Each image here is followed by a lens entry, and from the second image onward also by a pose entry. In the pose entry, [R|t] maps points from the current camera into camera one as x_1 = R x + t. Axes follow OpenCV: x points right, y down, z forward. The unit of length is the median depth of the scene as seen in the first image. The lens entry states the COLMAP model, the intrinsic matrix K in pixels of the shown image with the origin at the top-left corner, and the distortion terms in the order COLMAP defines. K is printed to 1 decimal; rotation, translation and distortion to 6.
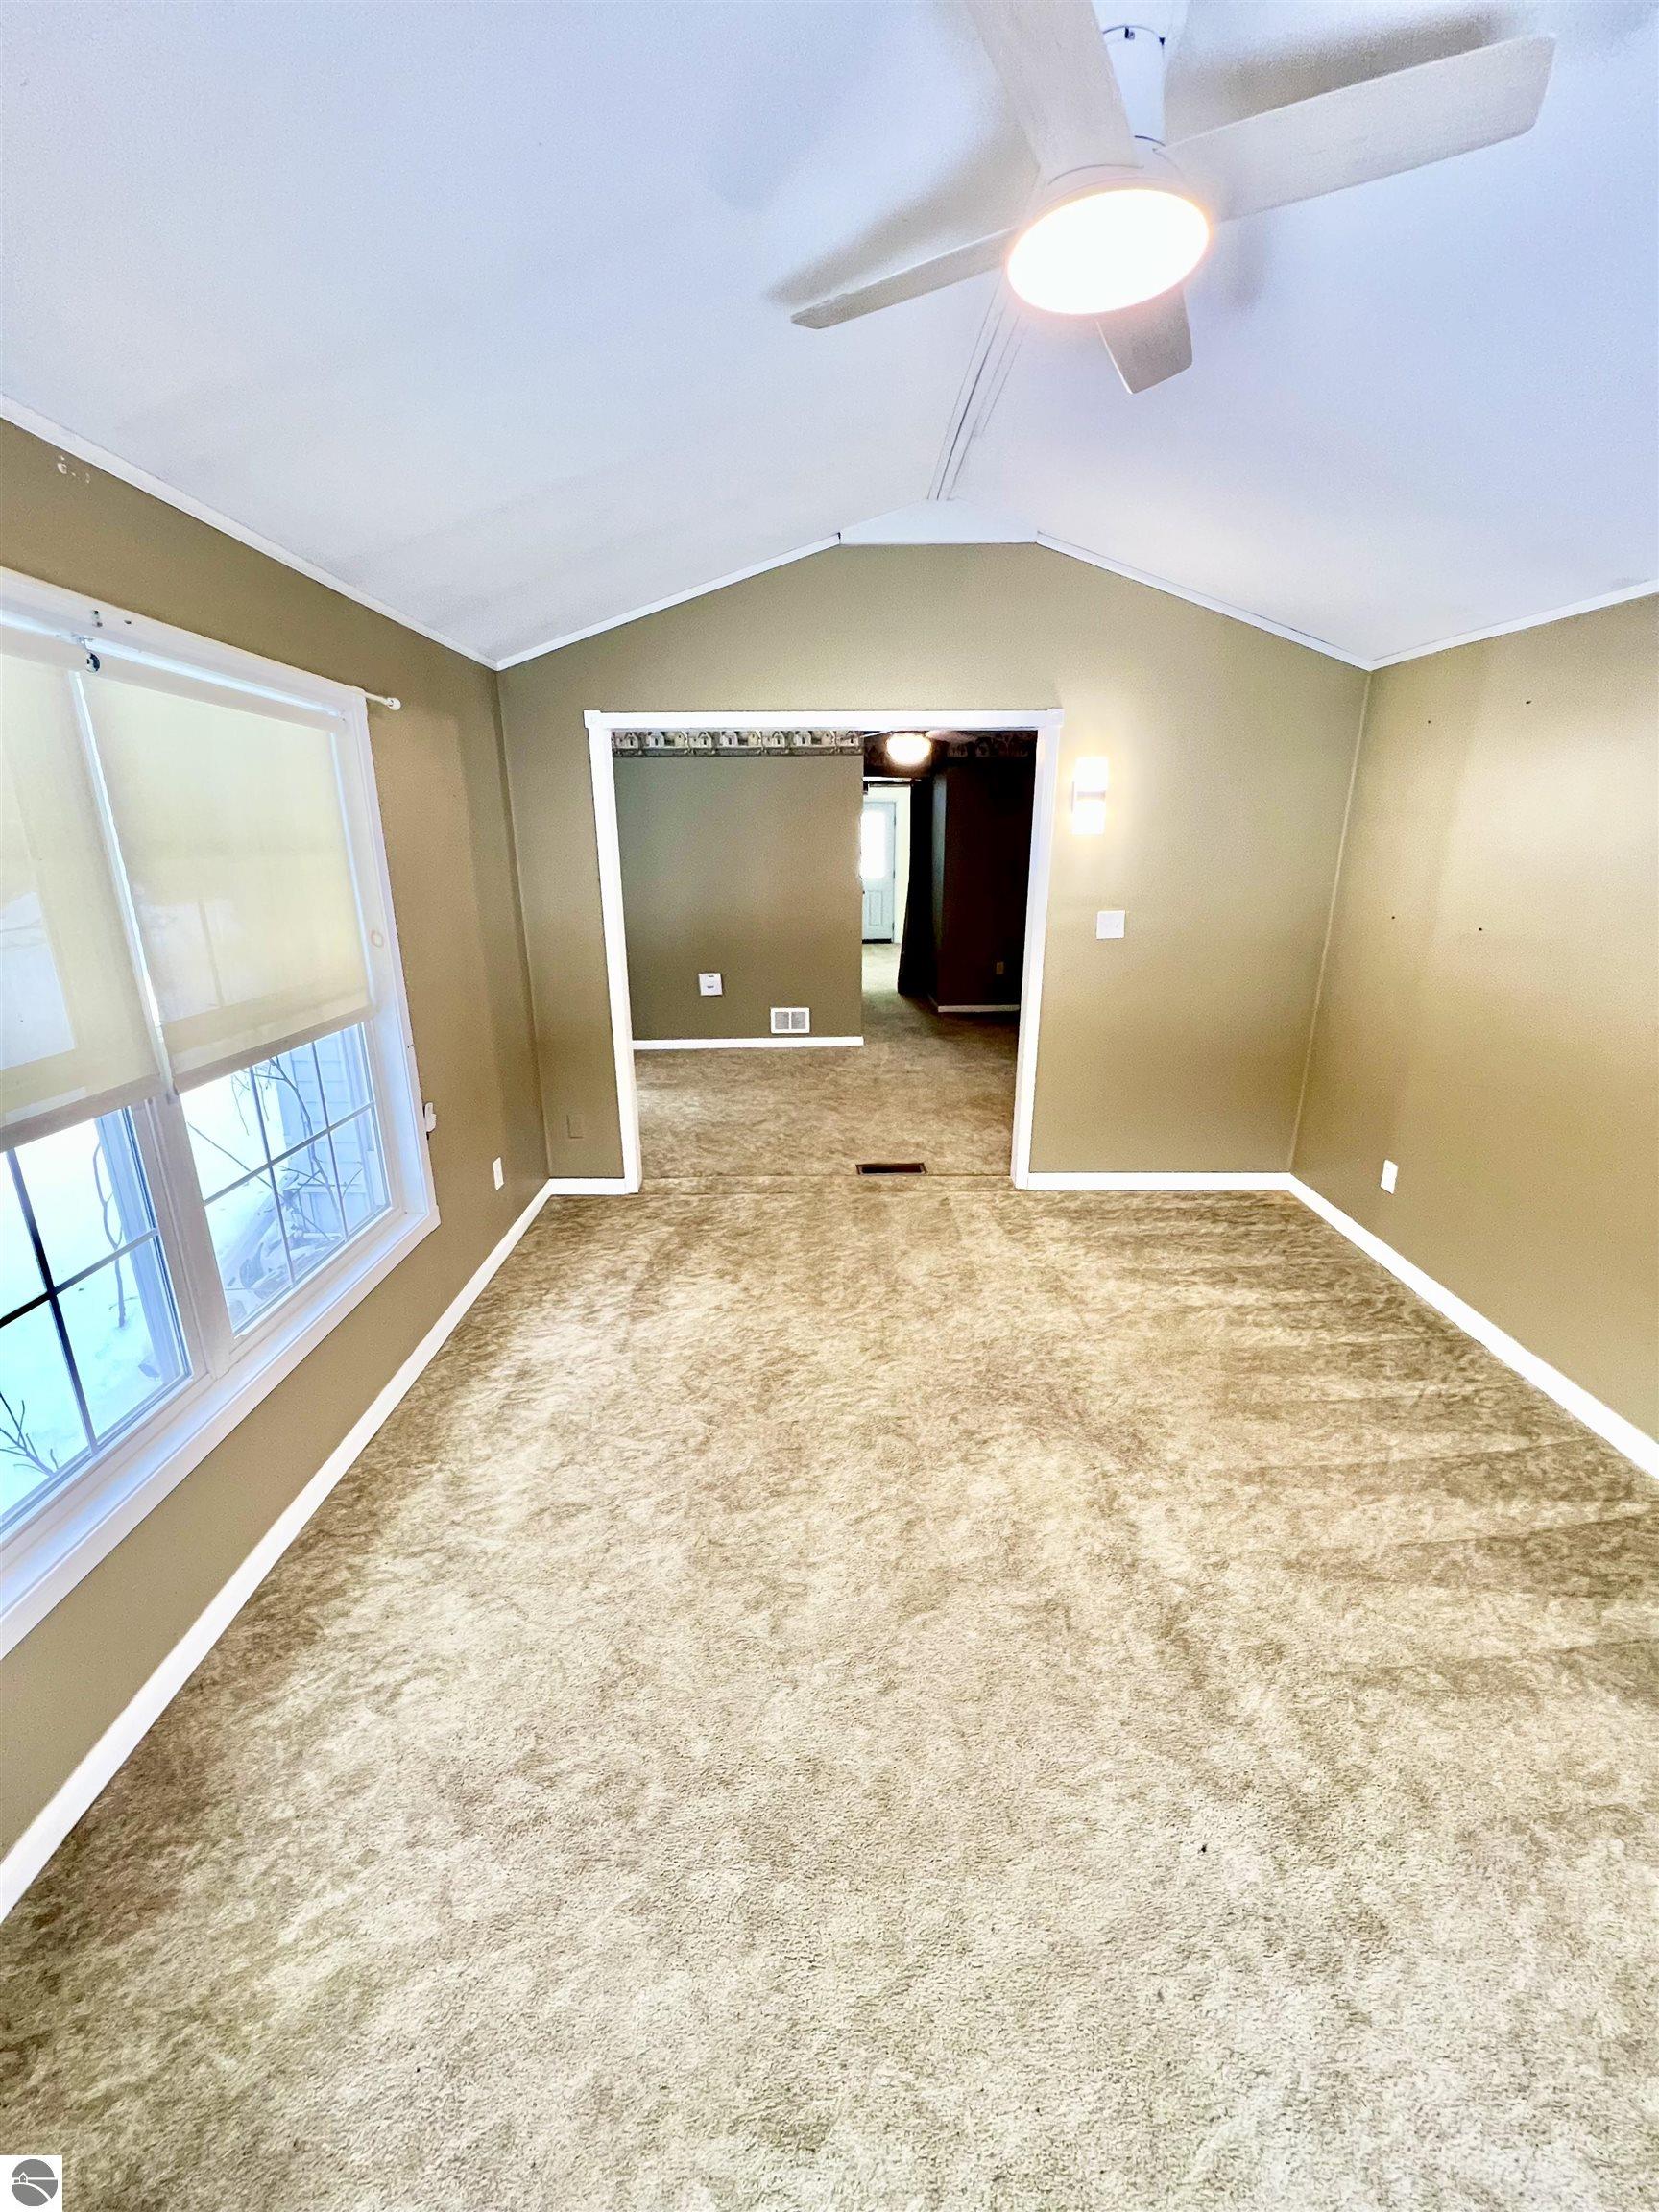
lens RADIAL K [[877.5, 0, 829.3], [0, 877.5, 1097.9], [0, 0, 1]] dist [-0.002644, -0.000192]
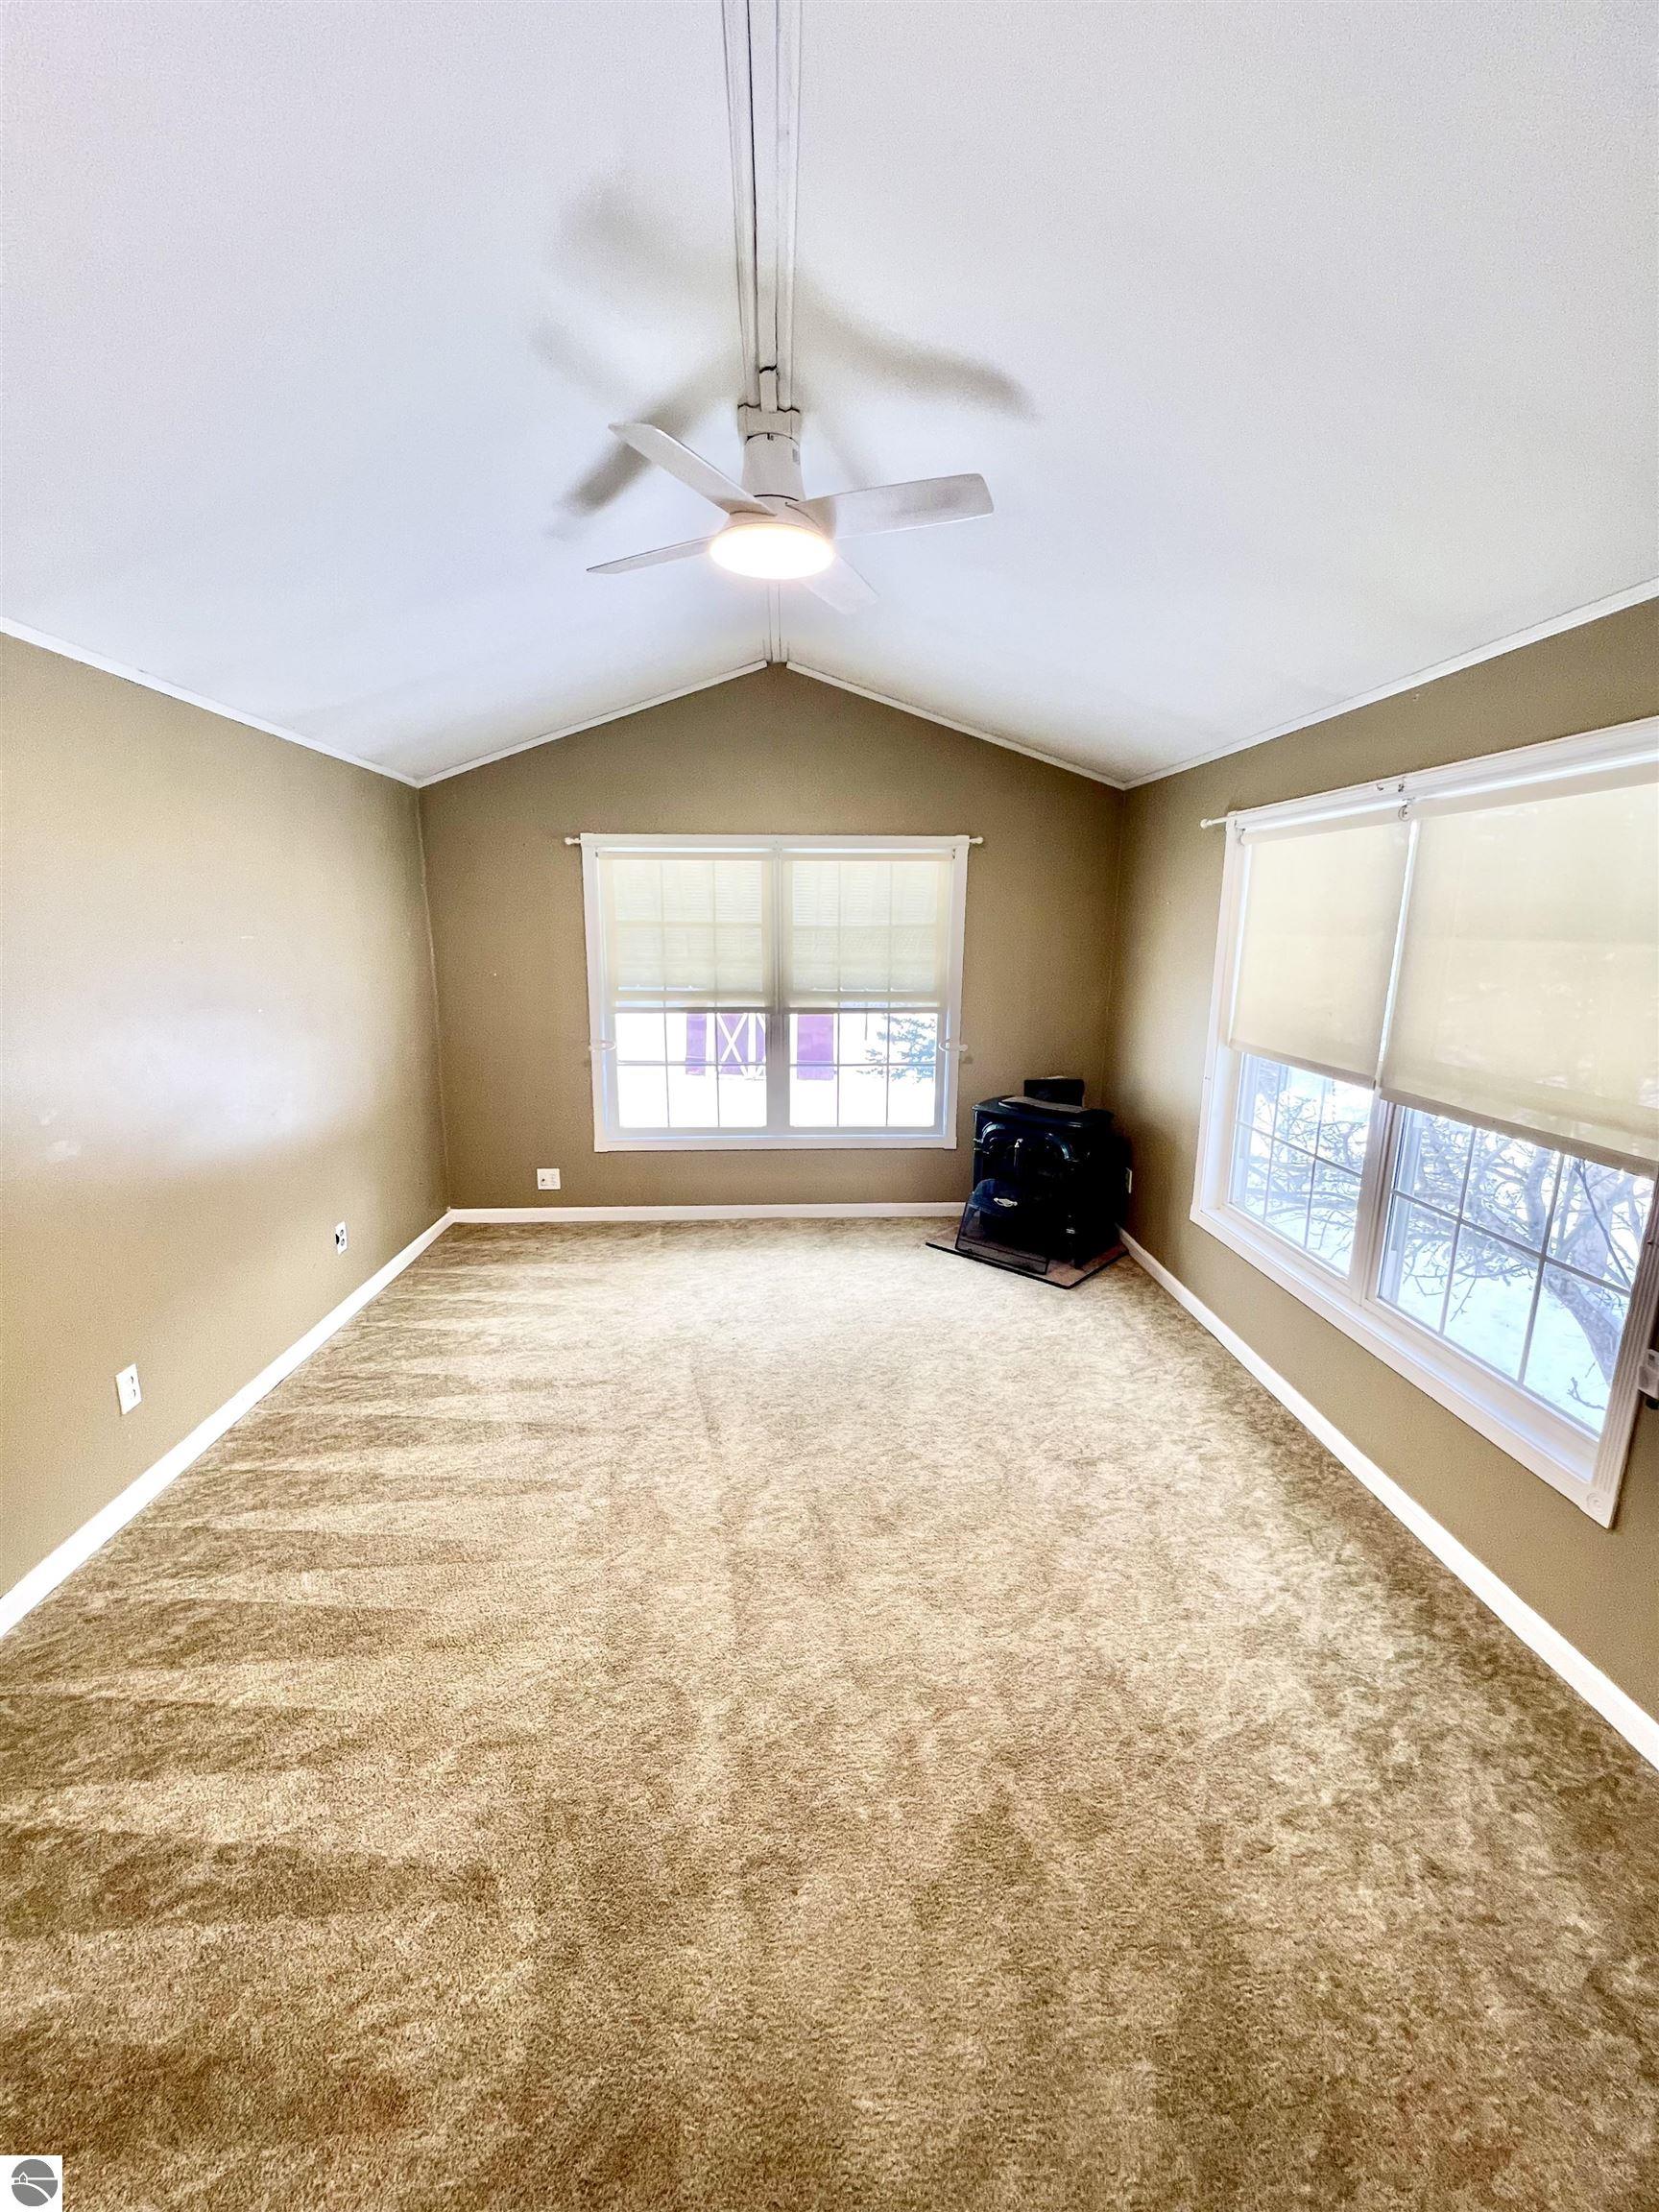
lens RADIAL K [[877.5, 0, 832.8], [0, 877.5, 1099.4], [0, 0, 1]] dist [-0.002644, -0.000192]
pose [[-0.999187, -0.002298, -0.040261, 0.164468], [-0.020890, 0.883474, 0.468015, -0.518926], [0.034494, 0.468475, -0.882803, 1.769104]]
